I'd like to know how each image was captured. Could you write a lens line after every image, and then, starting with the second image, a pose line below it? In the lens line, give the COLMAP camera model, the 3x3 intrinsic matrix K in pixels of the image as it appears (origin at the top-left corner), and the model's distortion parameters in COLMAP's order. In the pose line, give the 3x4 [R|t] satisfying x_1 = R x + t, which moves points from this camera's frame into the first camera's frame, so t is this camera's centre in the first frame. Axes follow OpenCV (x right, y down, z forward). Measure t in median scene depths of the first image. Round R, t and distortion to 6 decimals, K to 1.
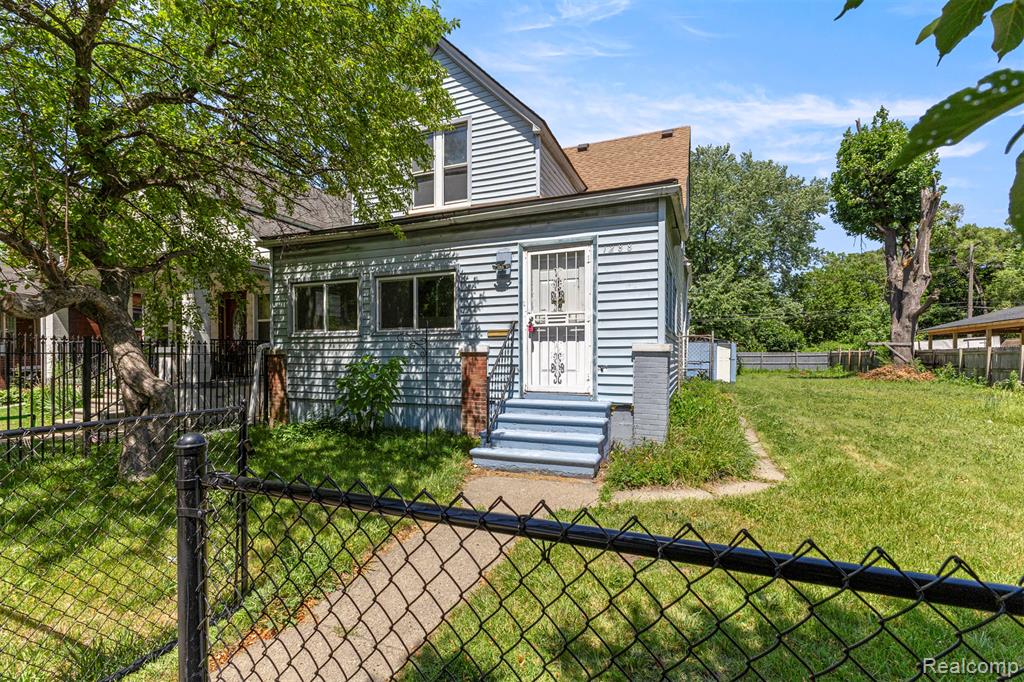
lens RADIAL K [[450.1, 0, 516.0], [0, 450.1, 363.2], [0, 0, 1]] dist [0.010915, -0.005767]
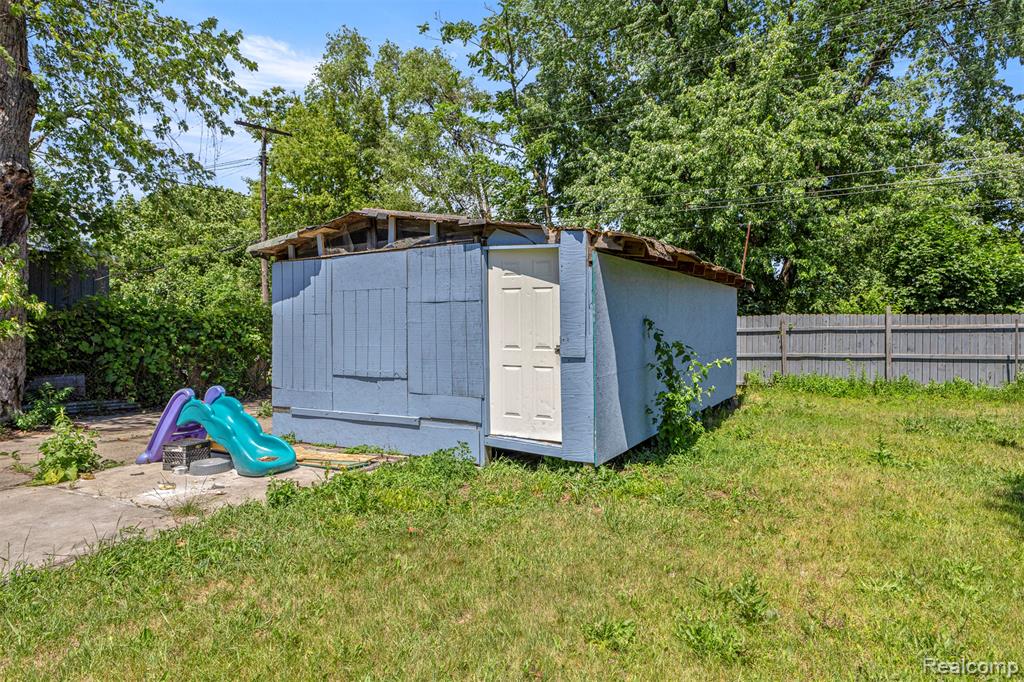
lens RADIAL K [[621.2, 0, 521.3], [0, 621.2, 321.6], [0, 0, 1]] dist [0.008985, 0.002710]
pose [[0.993789, -0.009836, -0.110850, 1.869628], [0.006674, 0.999561, -0.028863, -0.057824], [0.111085, 0.027944, 0.993418, 3.078936]]
